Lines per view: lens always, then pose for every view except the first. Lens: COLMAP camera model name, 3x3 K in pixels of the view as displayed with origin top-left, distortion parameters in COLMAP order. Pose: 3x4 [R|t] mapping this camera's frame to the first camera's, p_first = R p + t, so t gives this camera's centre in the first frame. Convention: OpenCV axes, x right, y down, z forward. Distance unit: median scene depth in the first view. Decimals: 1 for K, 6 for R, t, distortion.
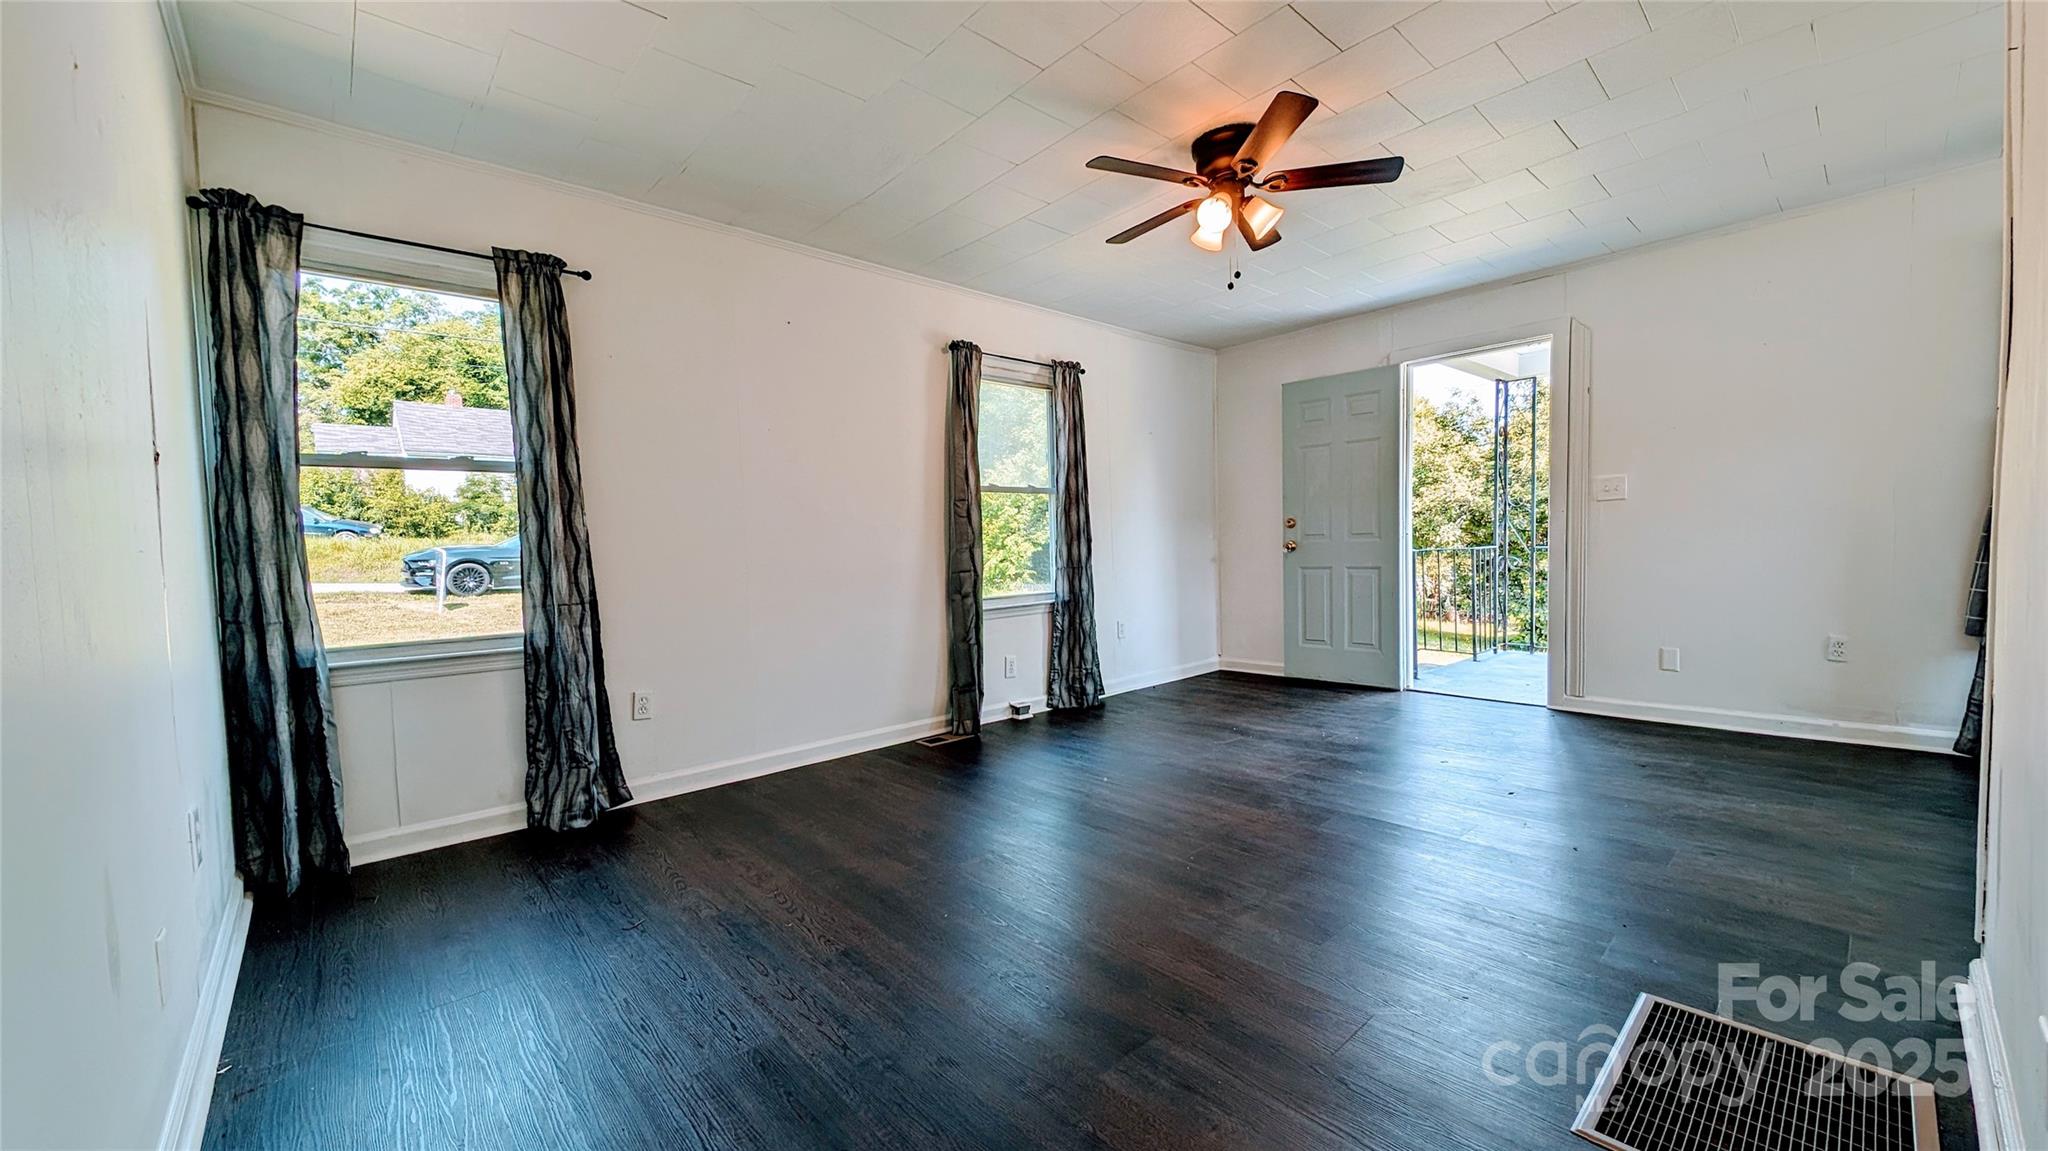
lens RADIAL K [[773.9, 0, 1022.3], [0, 773.9, 579.8], [0, 0, 1]] dist [0.000025, -0.000001]
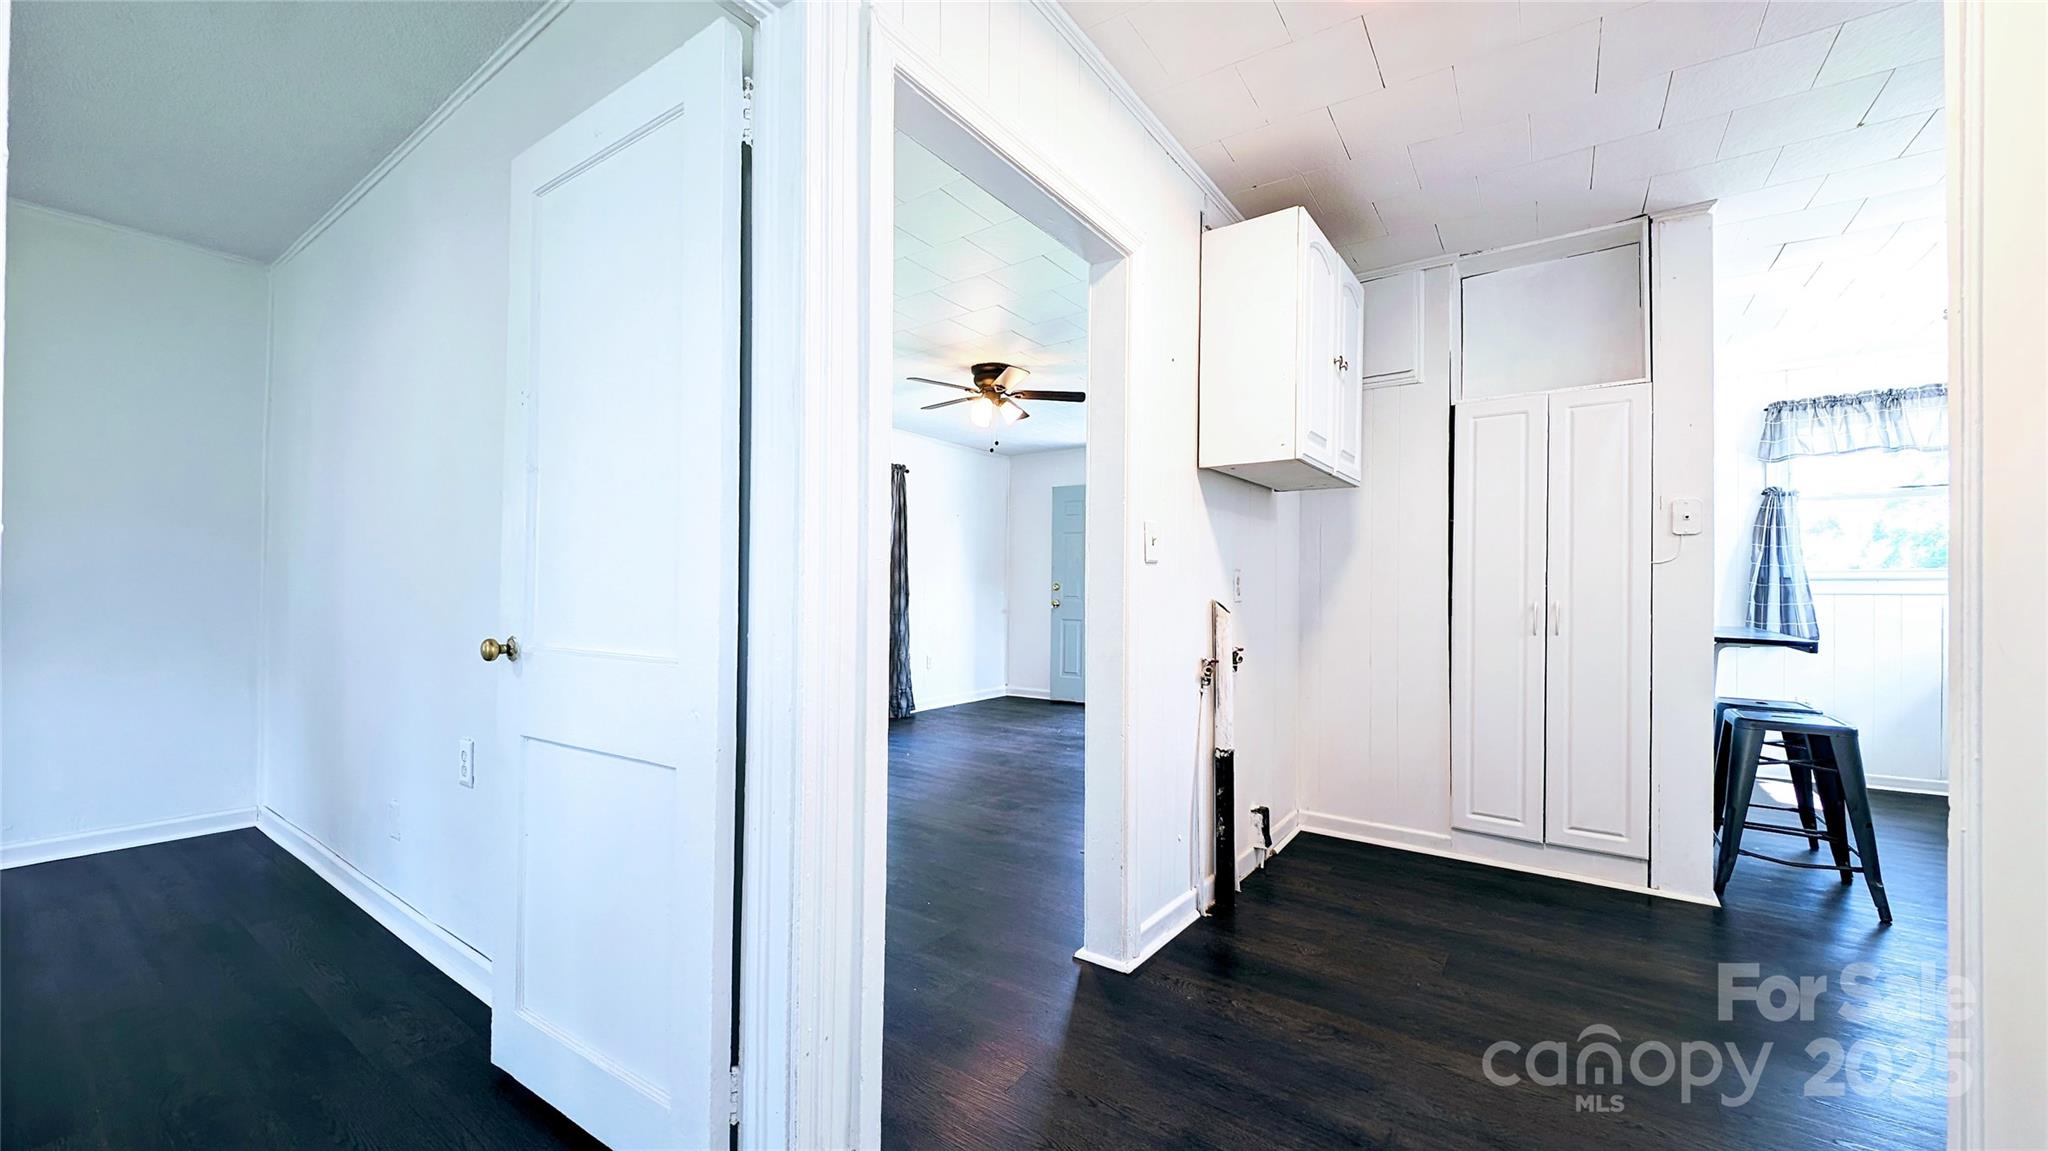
lens RADIAL K [[764.5, 0, 1023.1], [0, 764.5, 583.7], [0, 0, 1]] dist [-0.000031, -0.000001]
pose [[0.974784, 0.040918, 0.219369, -0.011158], [-0.028403, 0.997800, -0.059903, 0.004440], [-0.221337, 0.052162, 0.973801, -0.360228]]
